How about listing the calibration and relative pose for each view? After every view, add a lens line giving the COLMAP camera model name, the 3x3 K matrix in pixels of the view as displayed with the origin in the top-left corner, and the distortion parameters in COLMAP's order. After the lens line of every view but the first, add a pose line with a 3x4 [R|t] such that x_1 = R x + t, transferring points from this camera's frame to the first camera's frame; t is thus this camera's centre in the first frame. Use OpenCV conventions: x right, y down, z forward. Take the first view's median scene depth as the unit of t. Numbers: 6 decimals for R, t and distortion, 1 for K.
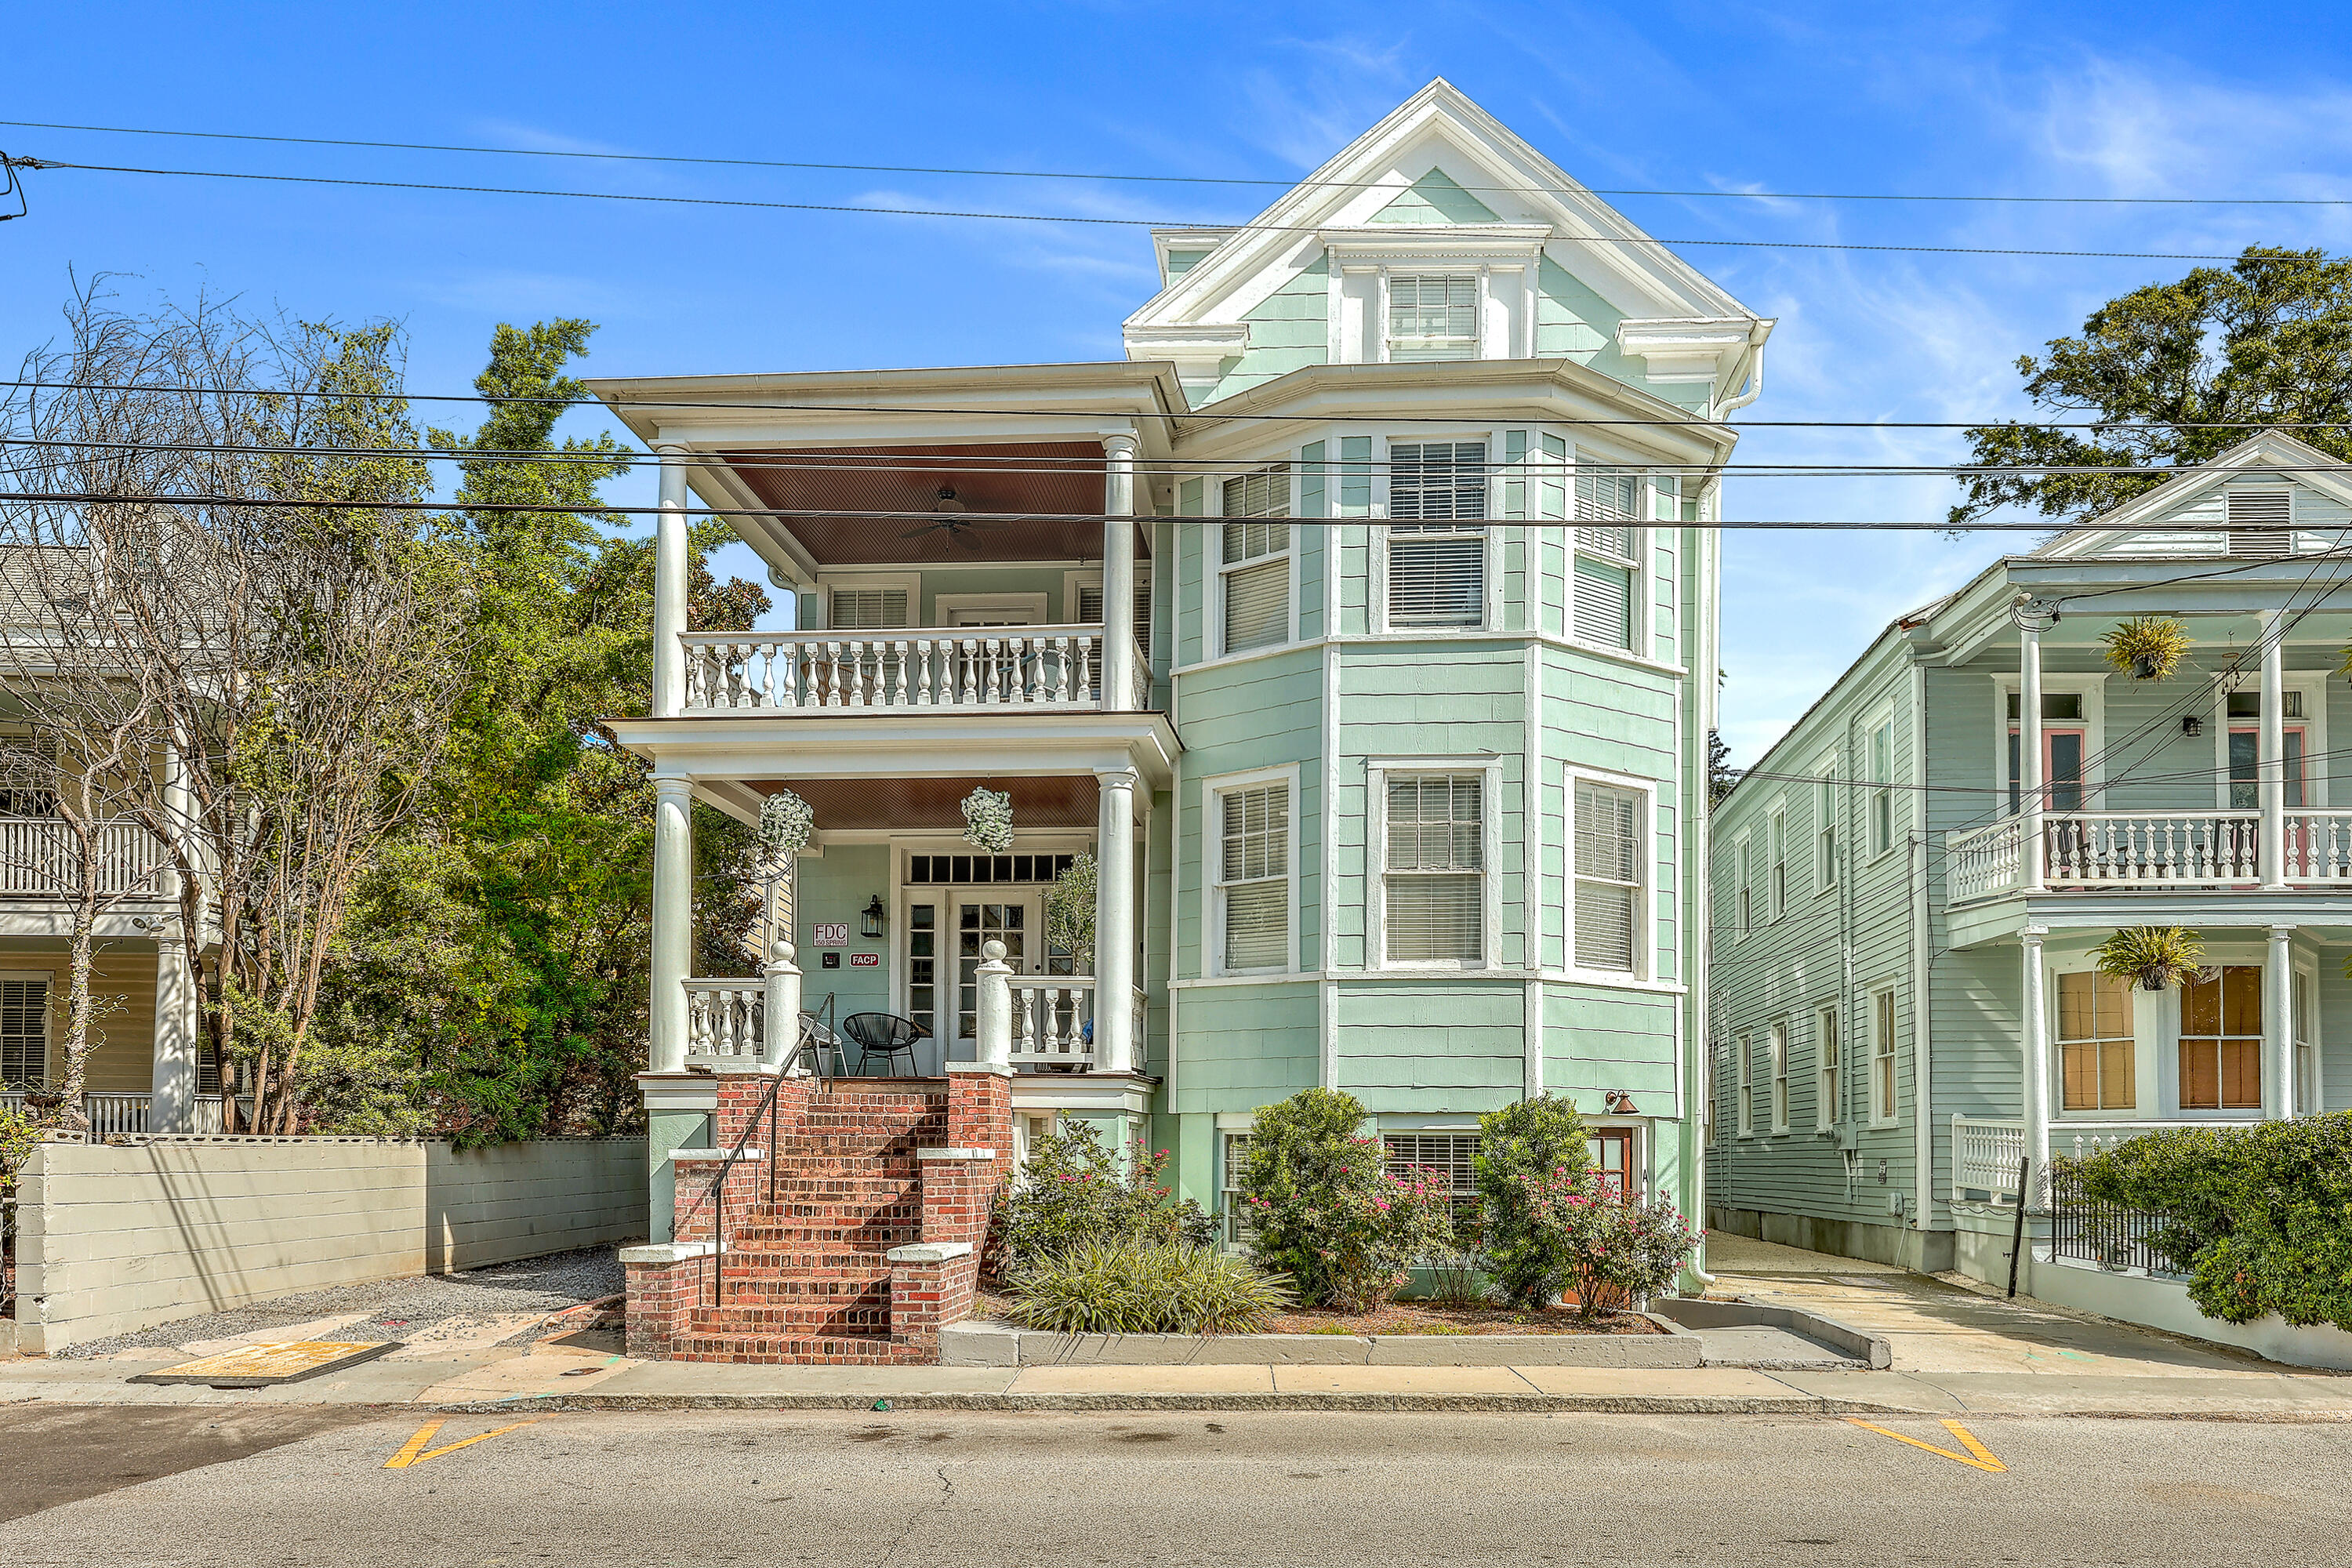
lens RADIAL K [[1586.2, 0, 1195.5], [0, 1586.2, 794.1], [0, 0, 1]] dist [0.004049, 0.000931]
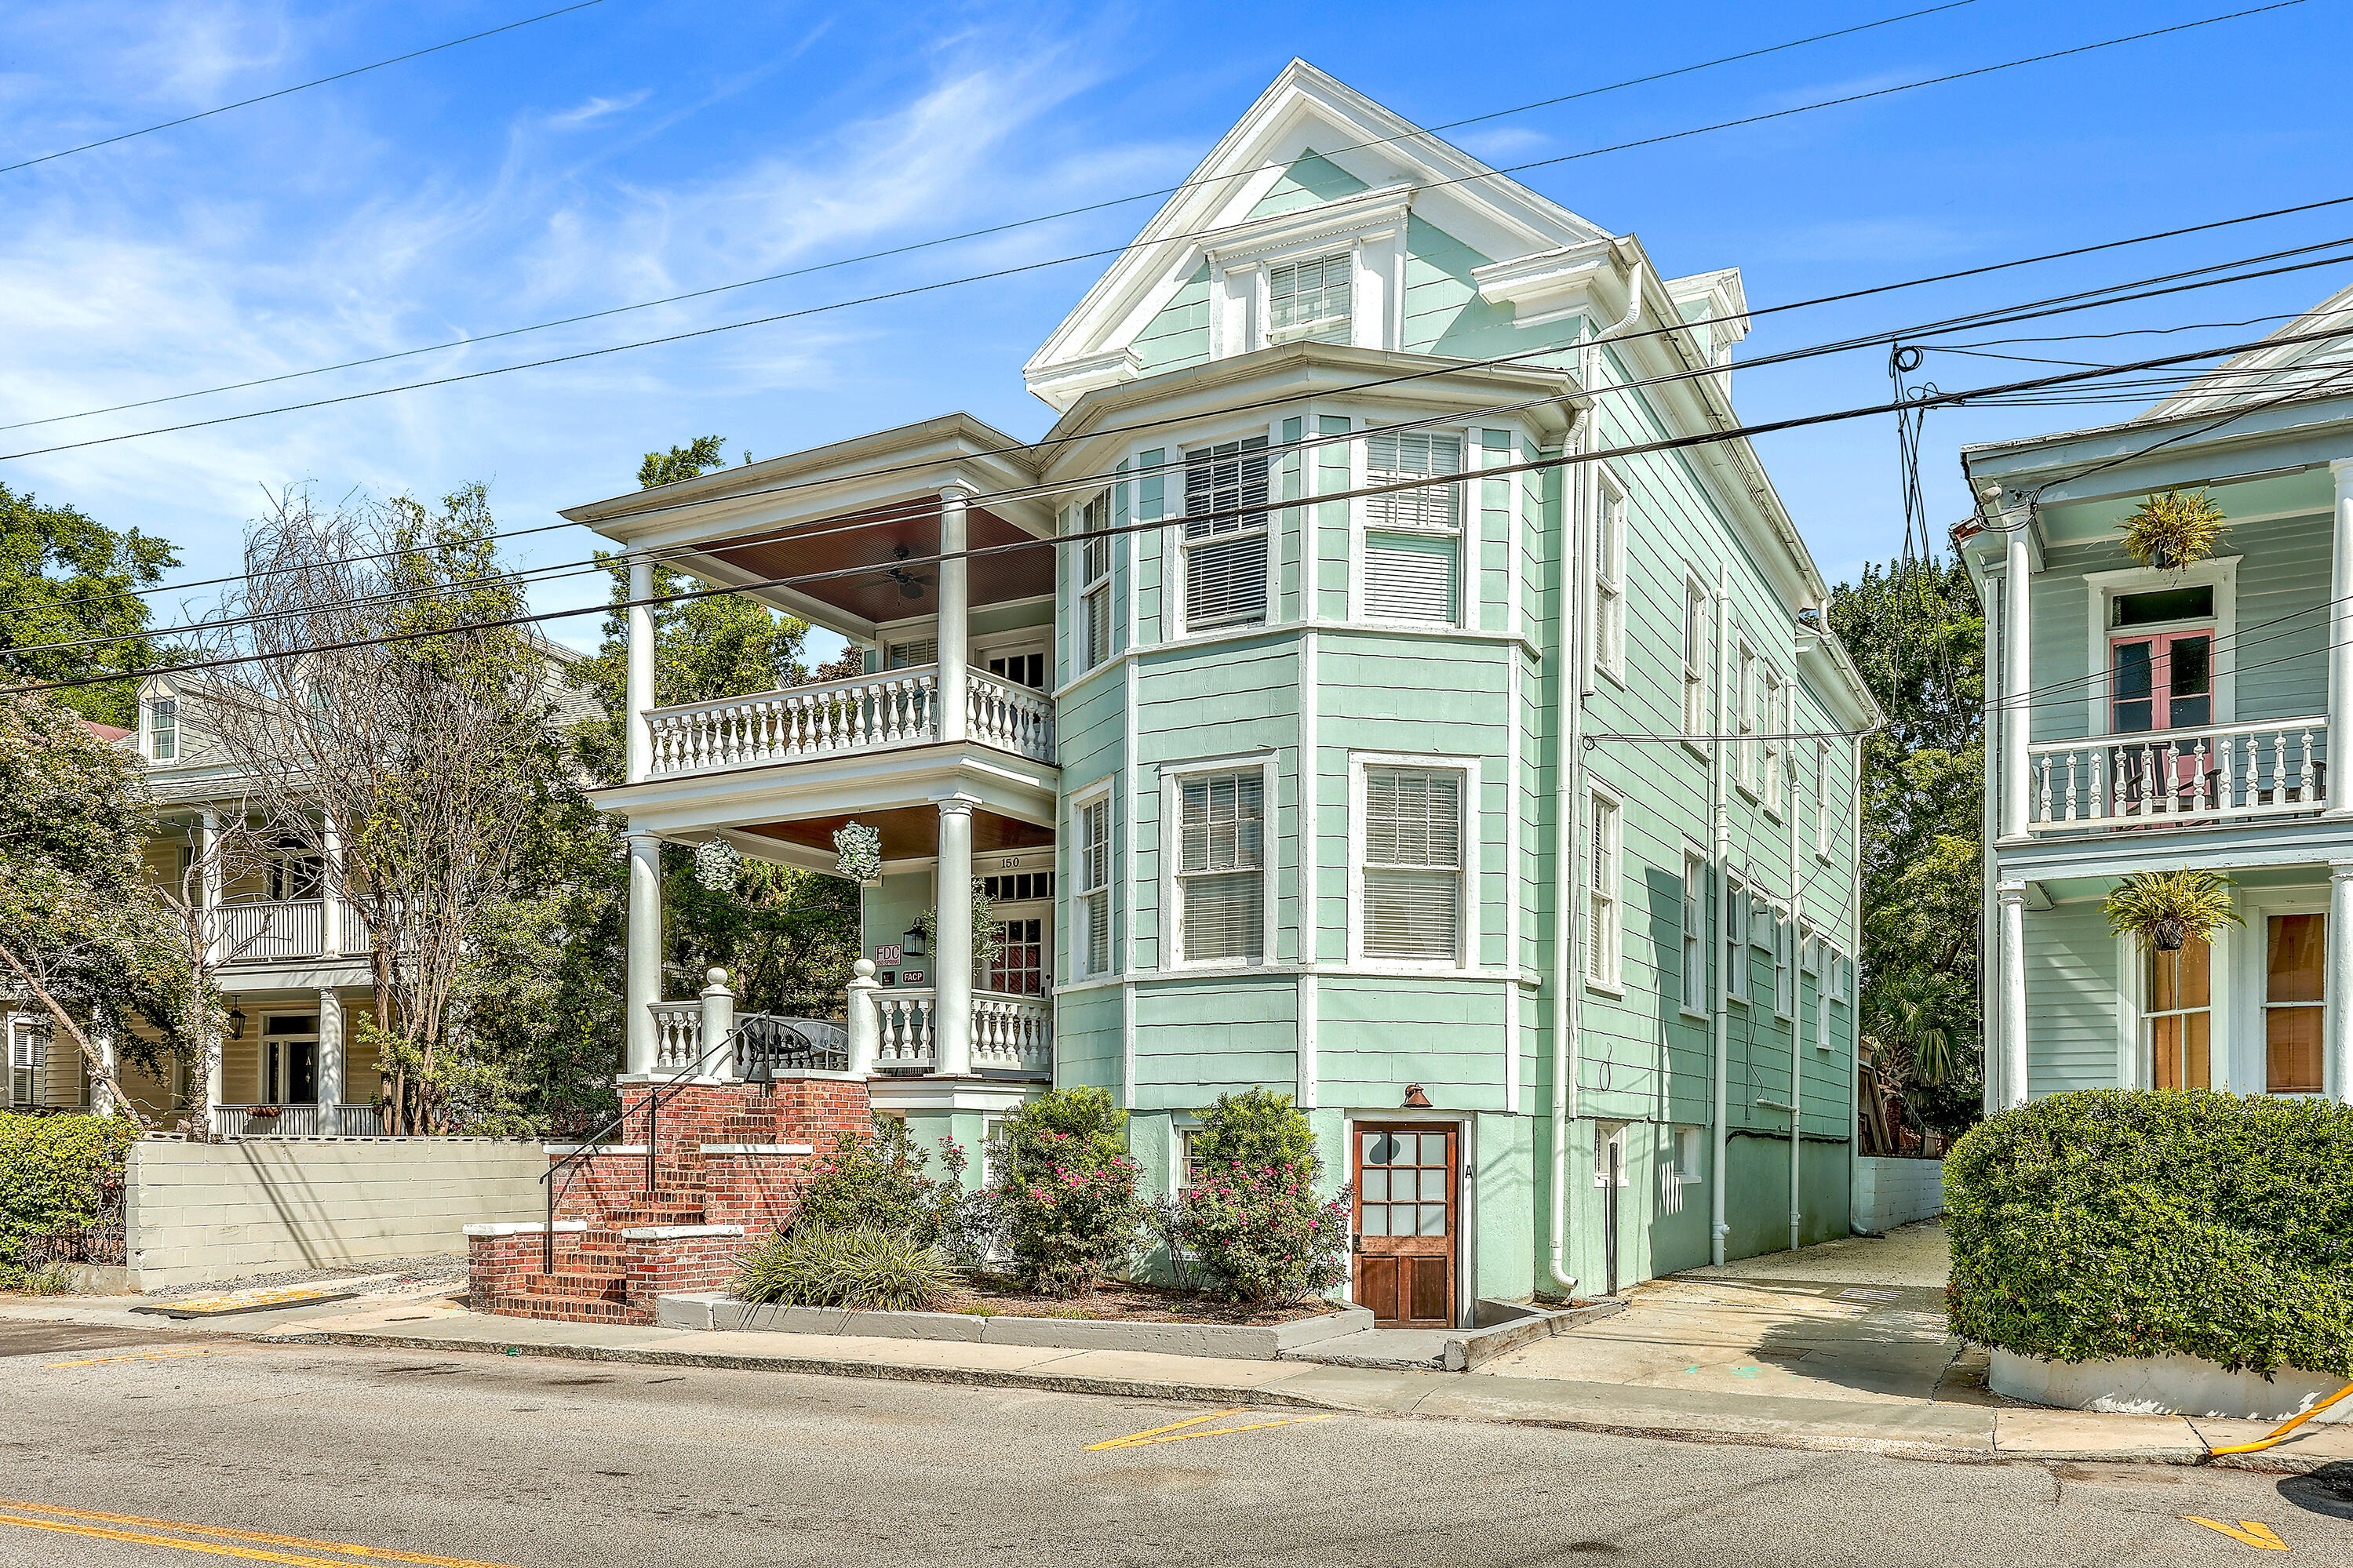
lens RADIAL K [[1624.8, 0, 1157.9], [0, 1624.8, 813.5], [0, 0, 1]] dist [0.002672, 0.000927]
pose [[0.918764, -0.081432, -0.386317, 0.496211], [0.087162, 0.996191, -0.002694, 0.011209], [0.385065, -0.031197, 0.922362, 0.029069]]
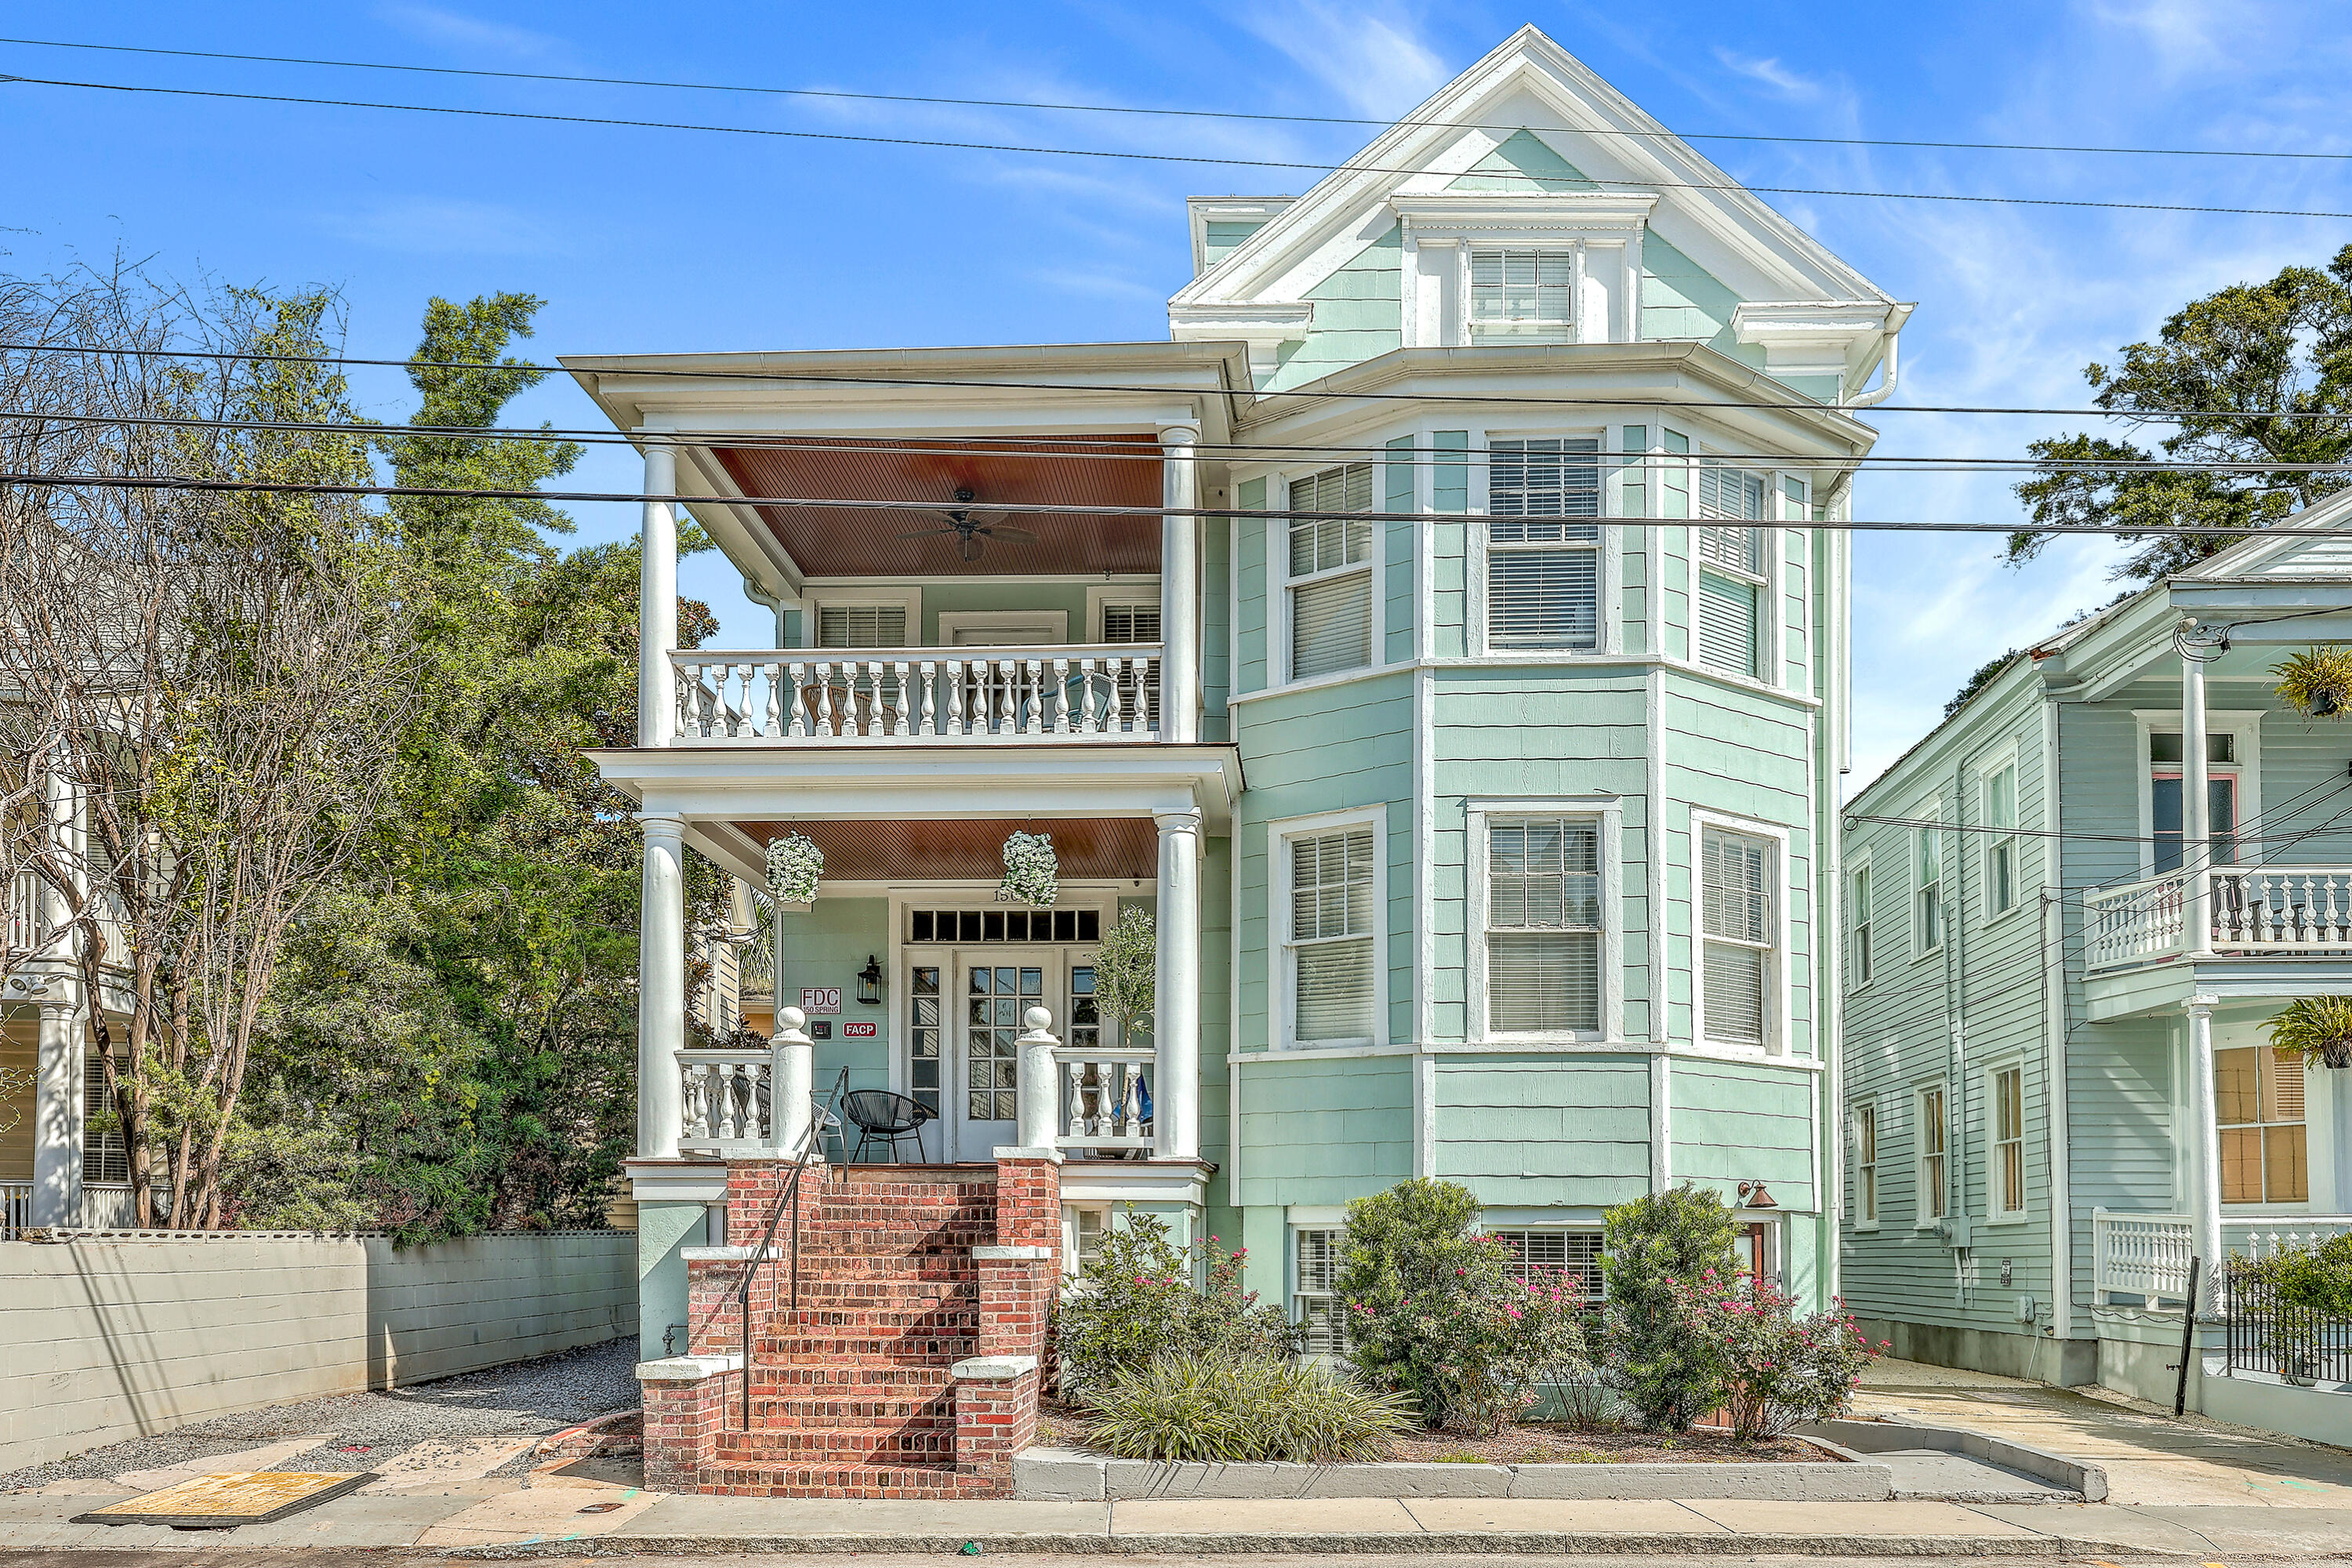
lens RADIAL K [[1767.5, 0, 1172.1], [0, 1767.5, 855.0], [0, 0, 1]] dist [0.003310, 0.001615]
pose [[0.999811, 0.004999, 0.018778, -0.069540], [-0.005065, 0.999981, 0.003470, 0.005234], [-0.018760, -0.003564, 0.999818, 0.030861]]
